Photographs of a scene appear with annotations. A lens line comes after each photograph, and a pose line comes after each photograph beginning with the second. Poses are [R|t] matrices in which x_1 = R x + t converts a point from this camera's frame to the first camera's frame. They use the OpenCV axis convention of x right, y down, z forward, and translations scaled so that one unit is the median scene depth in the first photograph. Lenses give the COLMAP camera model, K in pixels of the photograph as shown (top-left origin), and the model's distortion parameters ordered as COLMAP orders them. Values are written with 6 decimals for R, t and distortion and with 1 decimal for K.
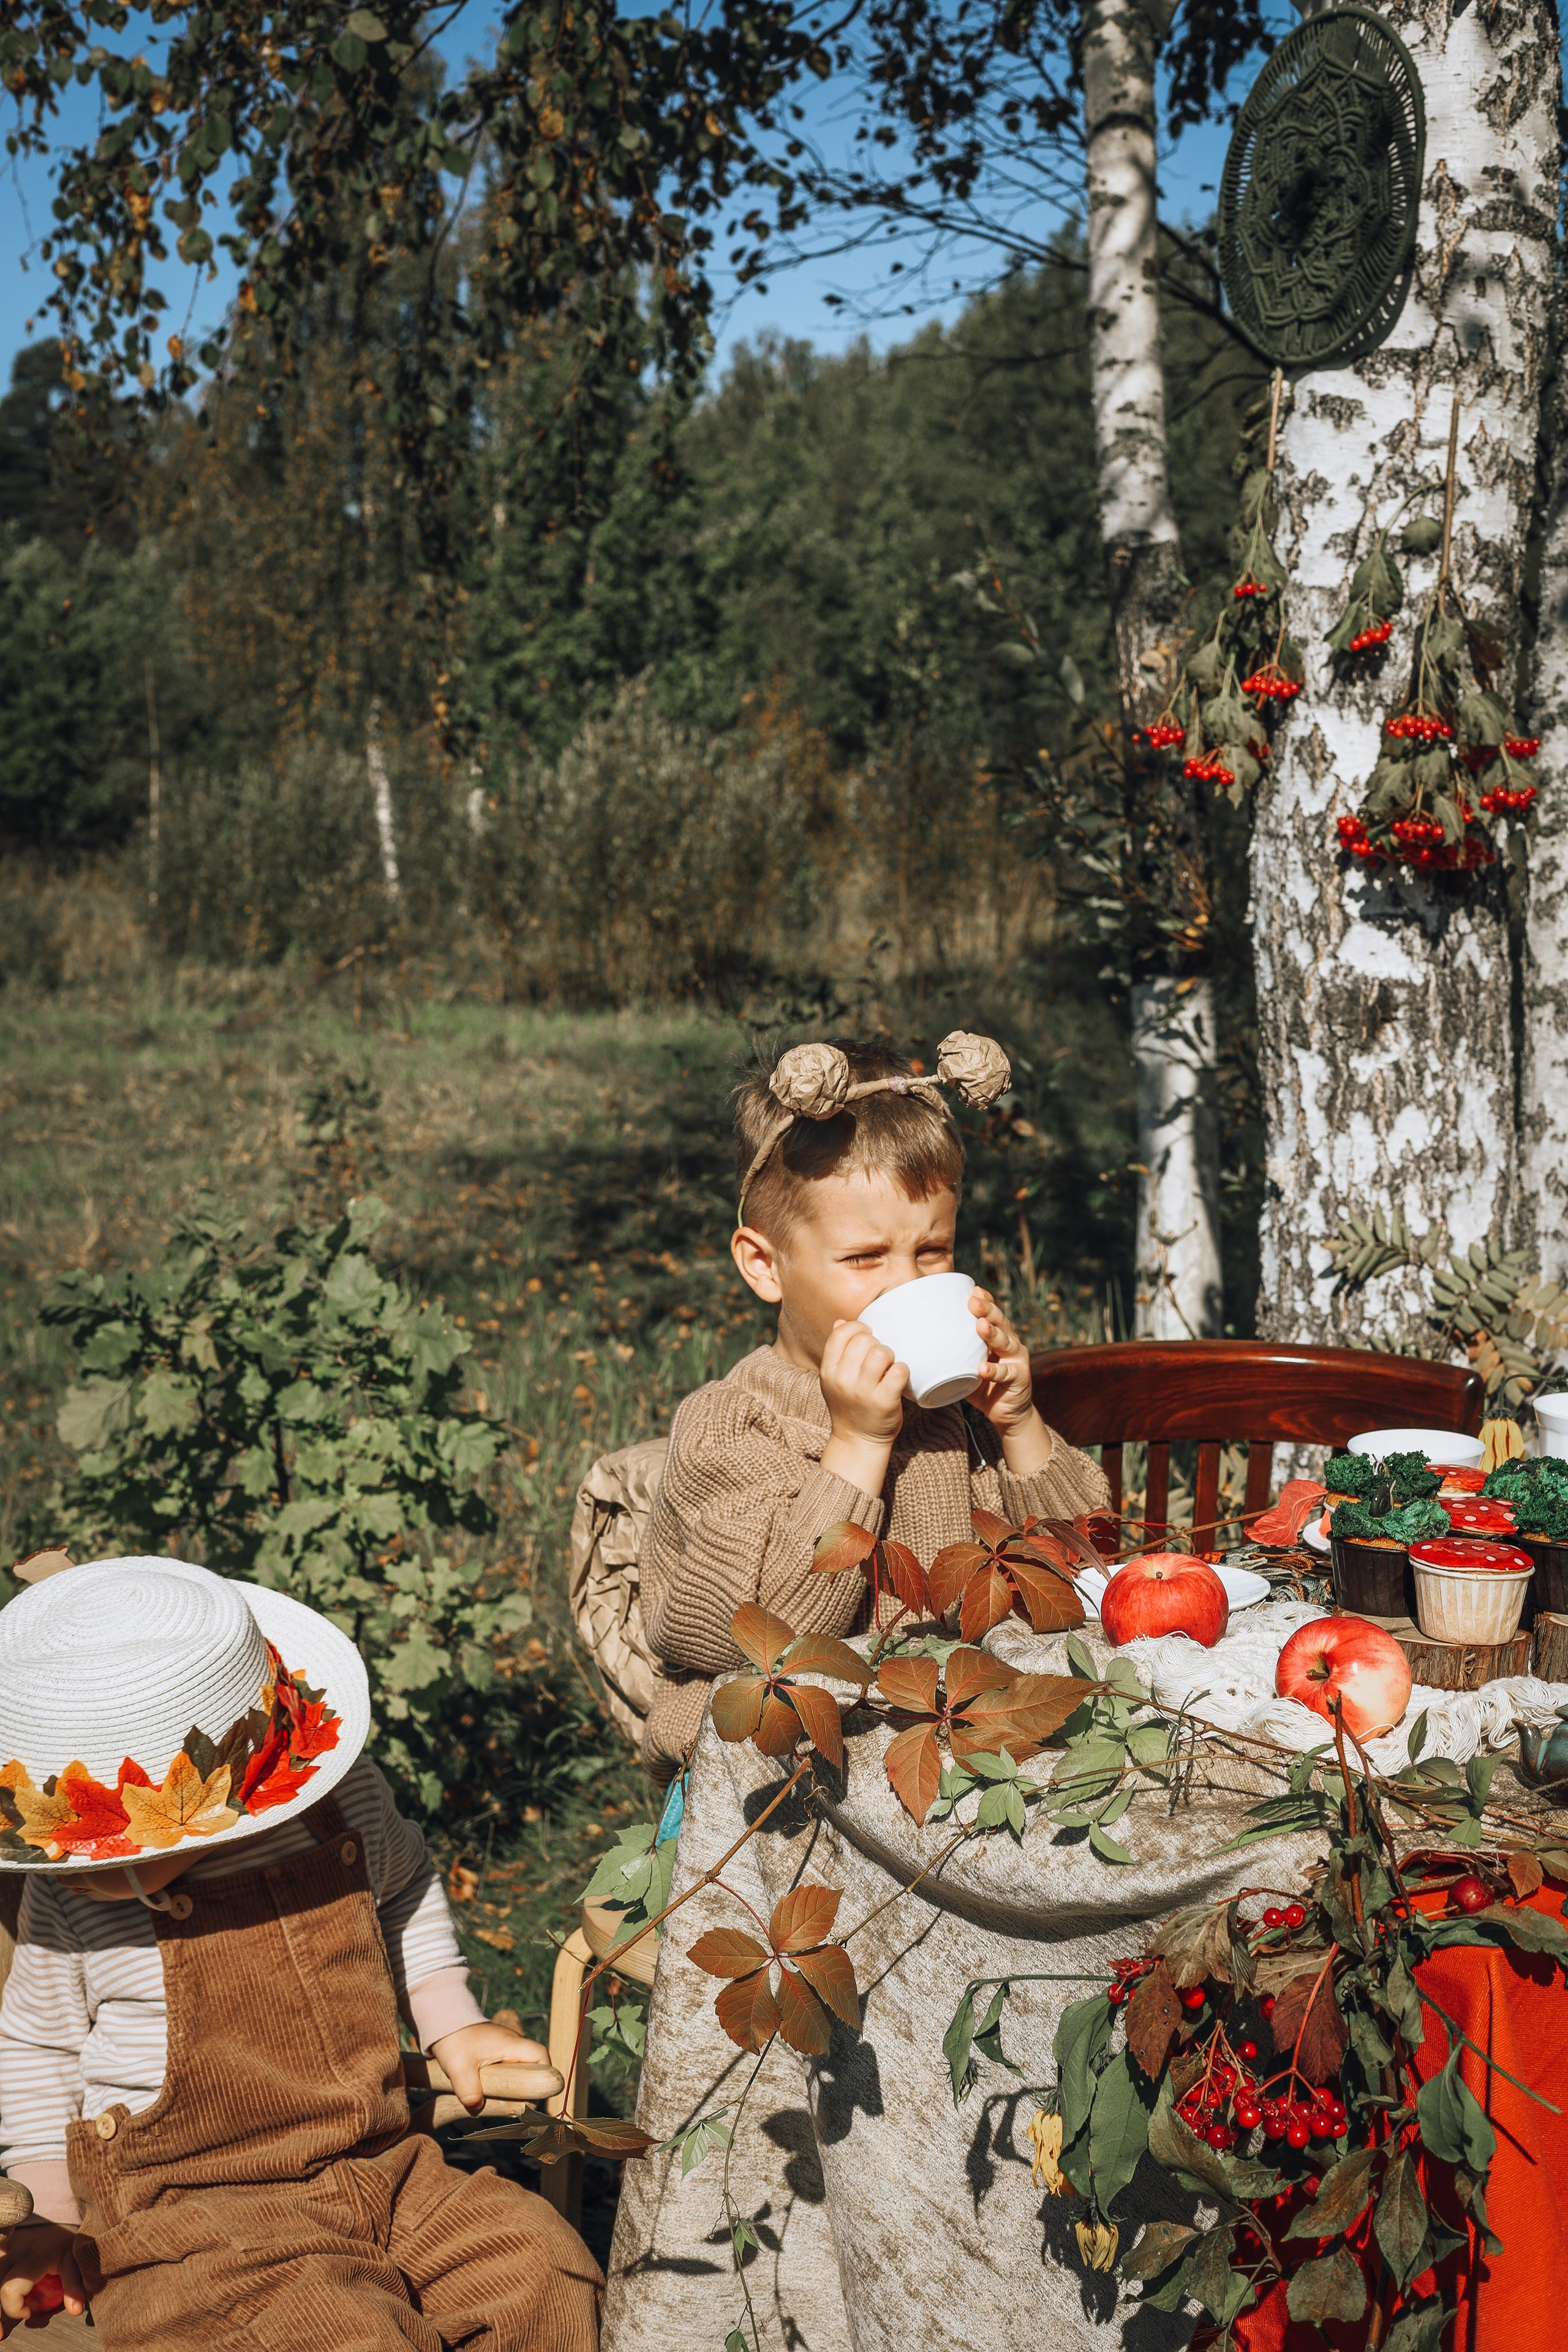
lens RADIAL K [[3392.1, 0, 785.2], [0, 3392.1, 1180.6], [0, 0, 1]] dist [-0.043266, 0.000000]
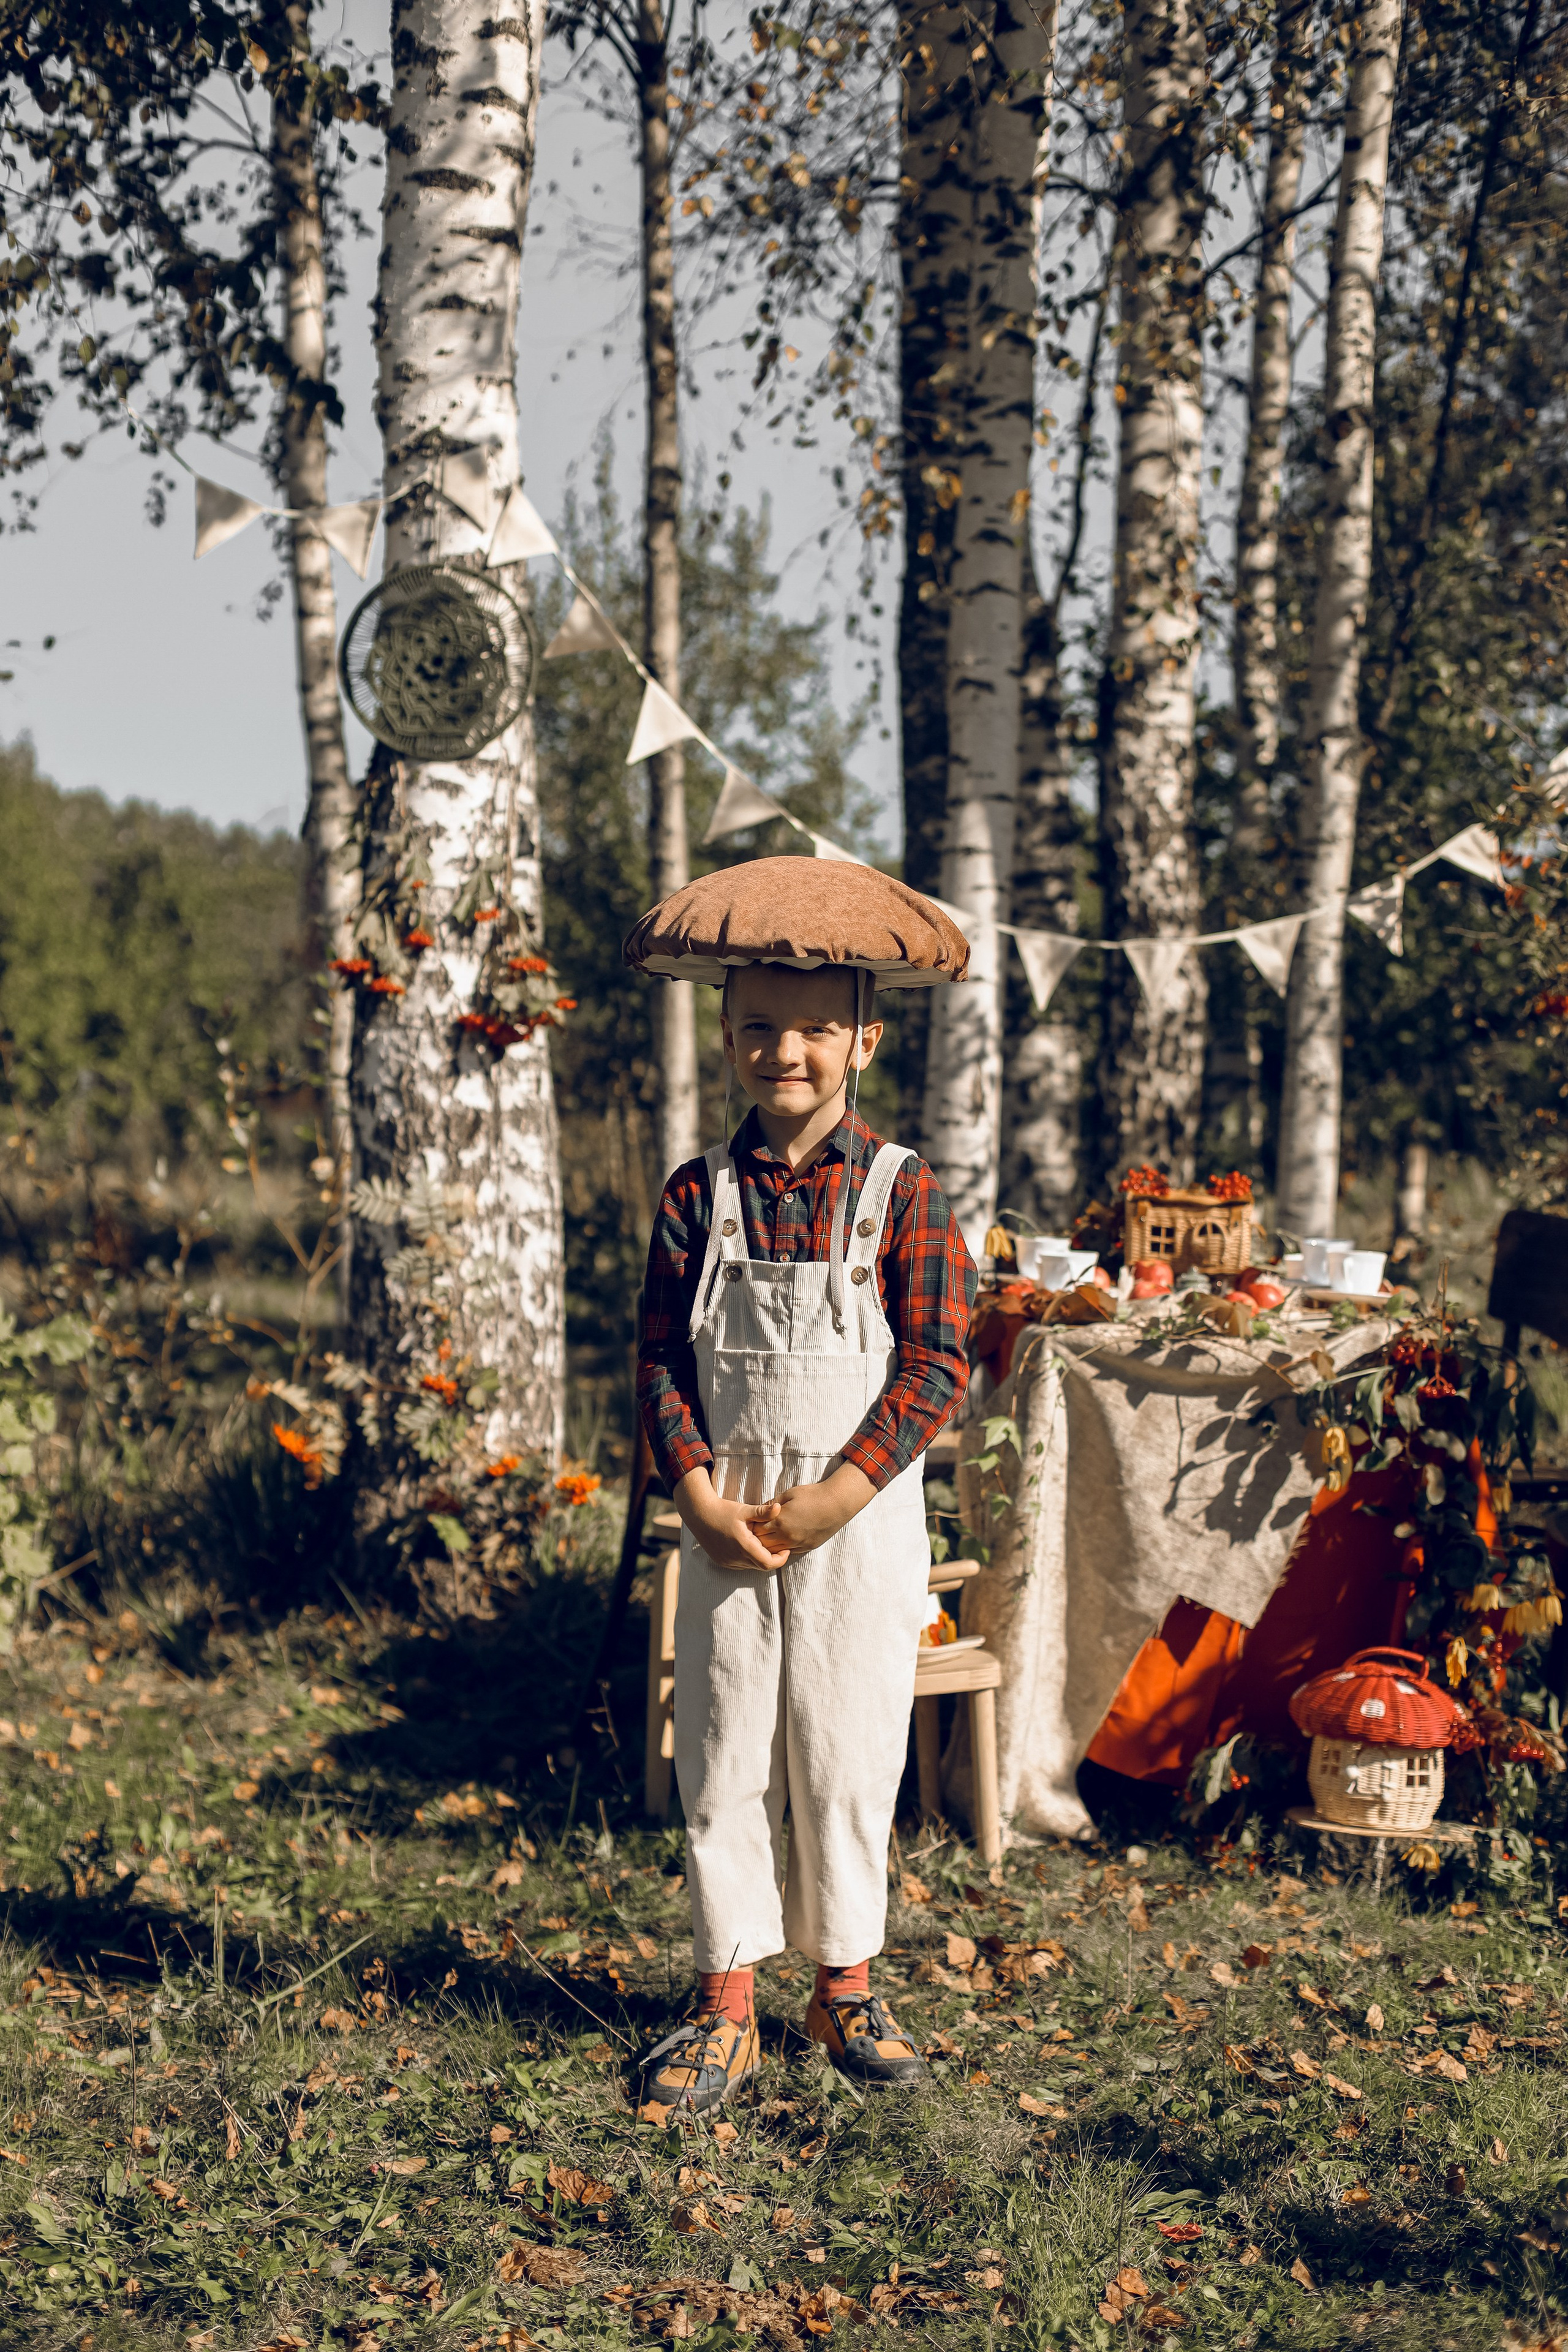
lens RADIAL K [[3392.1, 0, 790.3], [0, 3392.1, 1166.0], [0, 0, 1]] dist [-0.043266, 0.000000]
pose [[0.598689, -0.008309, 0.800939, -1.143658], [0.077532, 0.995852, -0.047623, 0.068016], [-0.797221, 0.090610, 0.596849, -0.186337]]
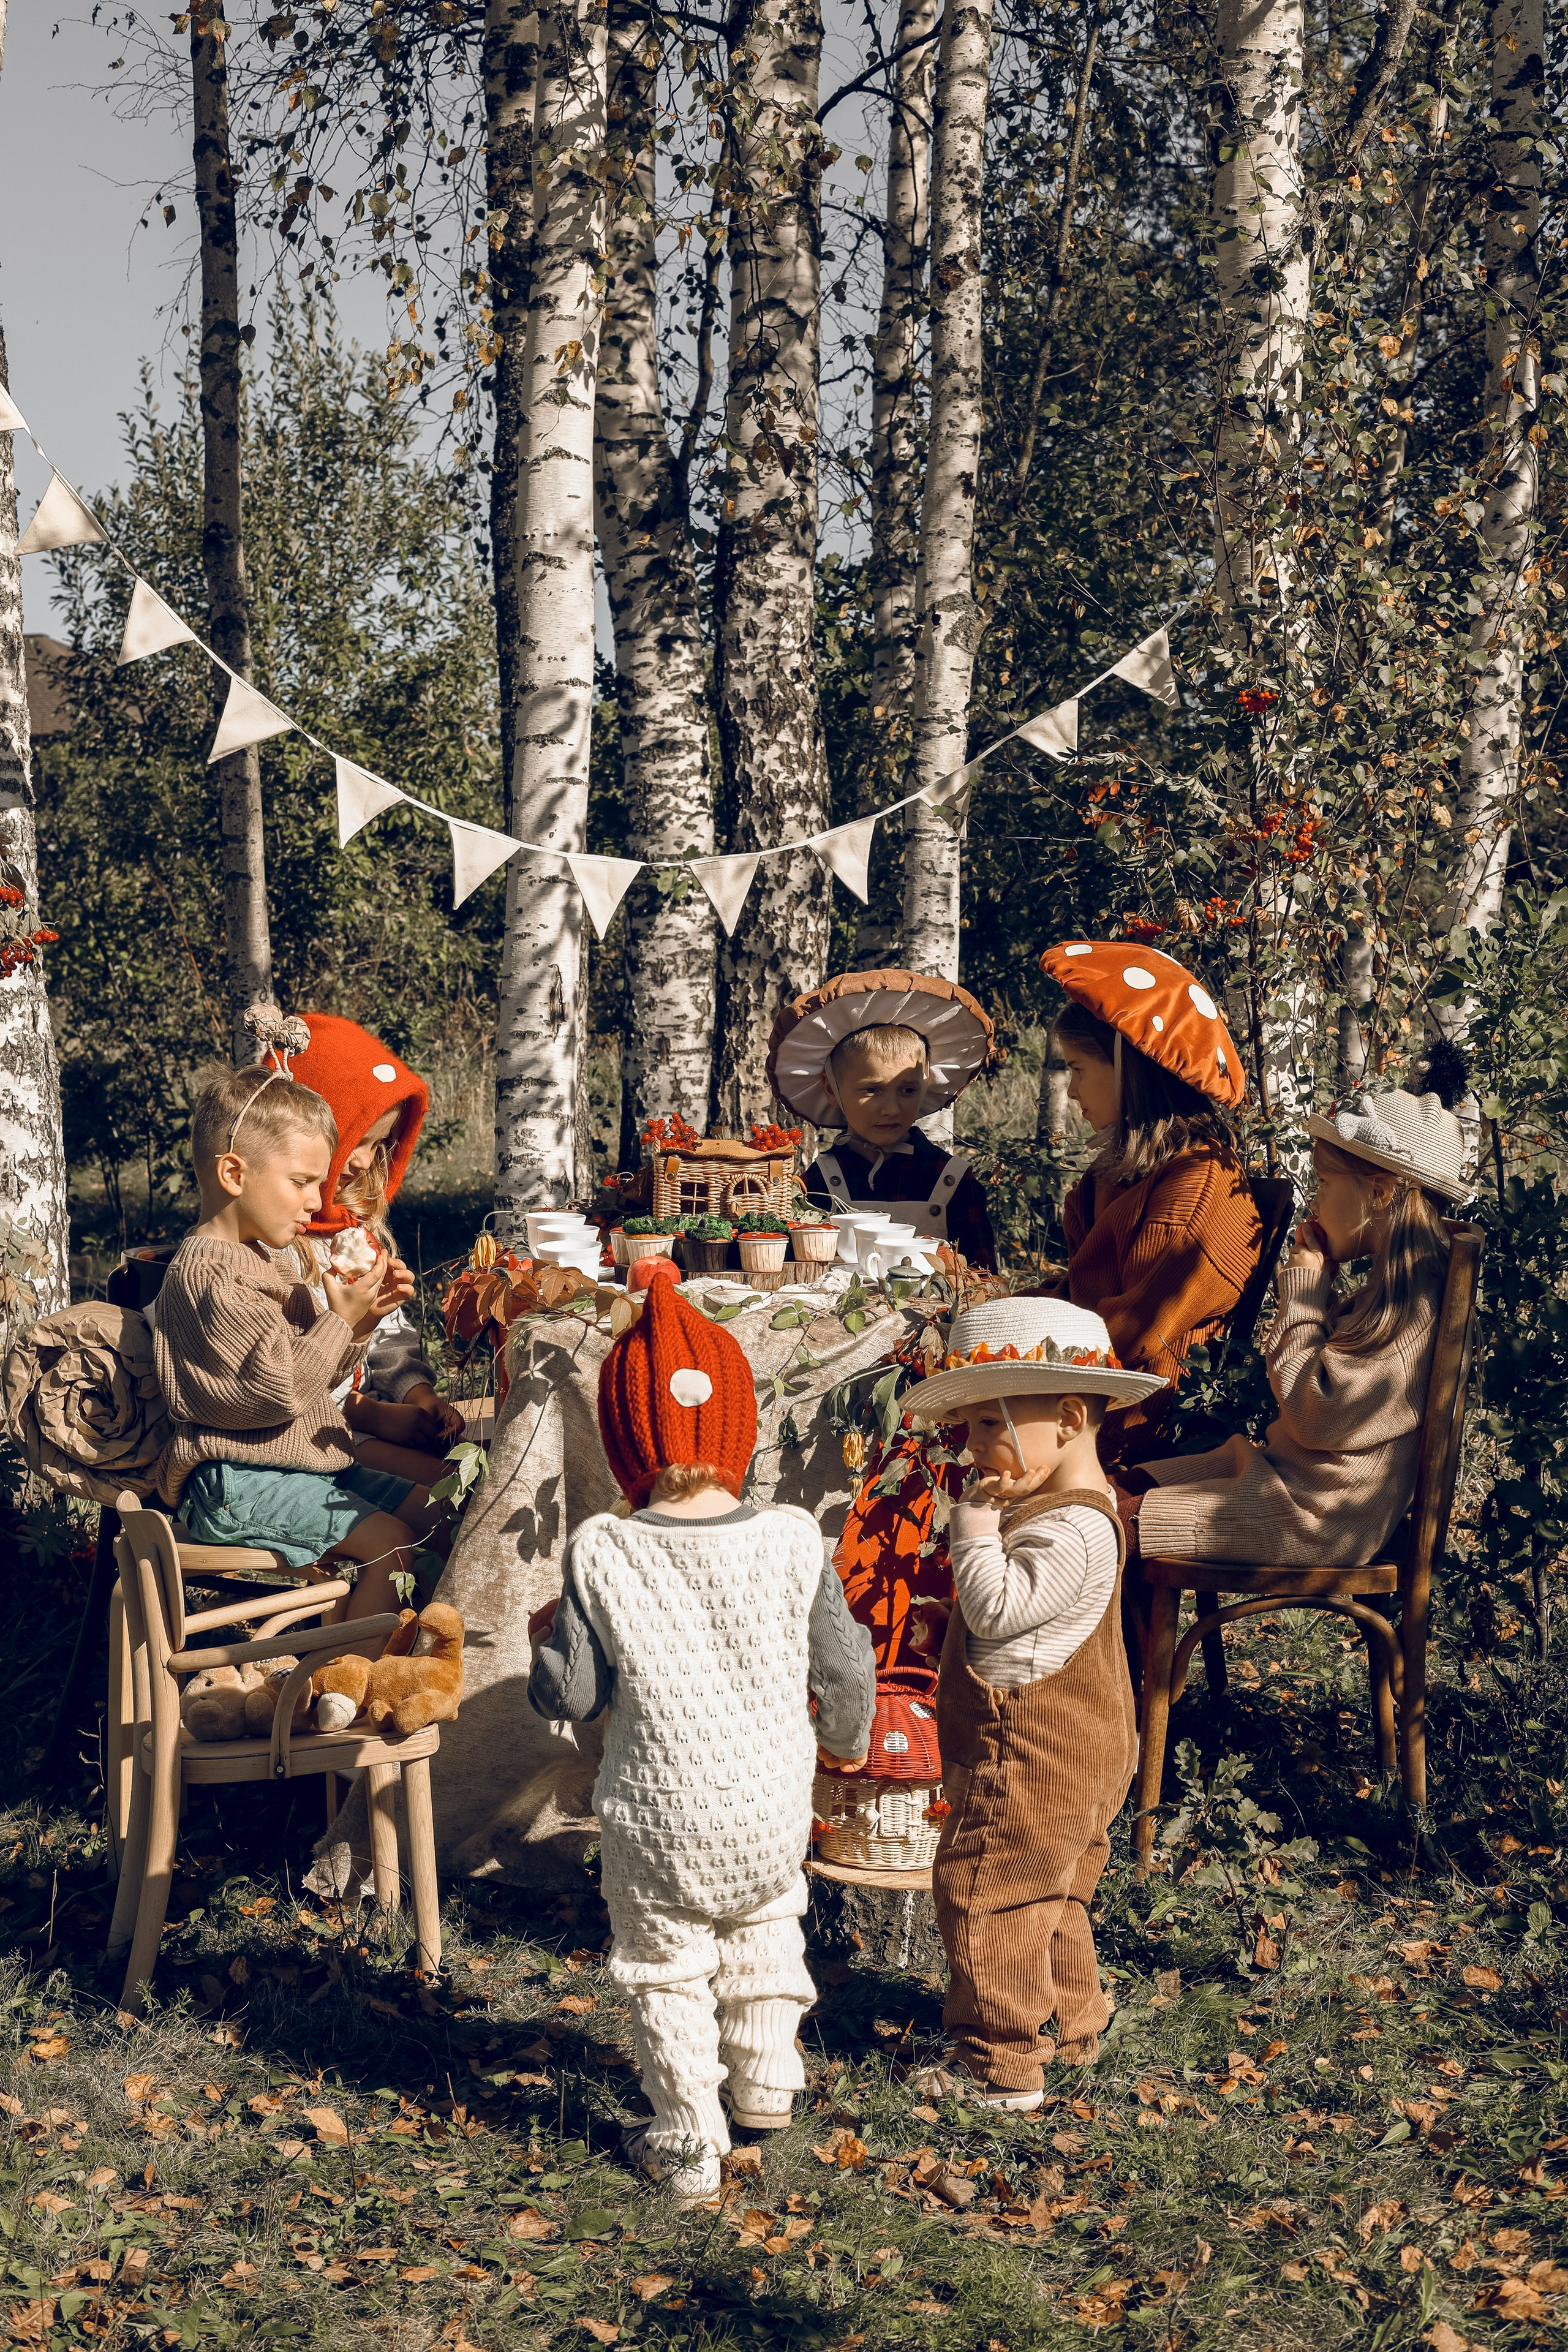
lens RADIAL K [[3392.1, 0, 773.3], [0, 3392.1, 1168.7], [0, 0, 1]] dist [-0.043266, 0.000000]
pose [[0.532676, -0.058006, 0.844329, -0.959791], [0.099490, 0.995023, 0.005592, 0.024758], [-0.840451, 0.081023, 0.535795, -0.168541]]
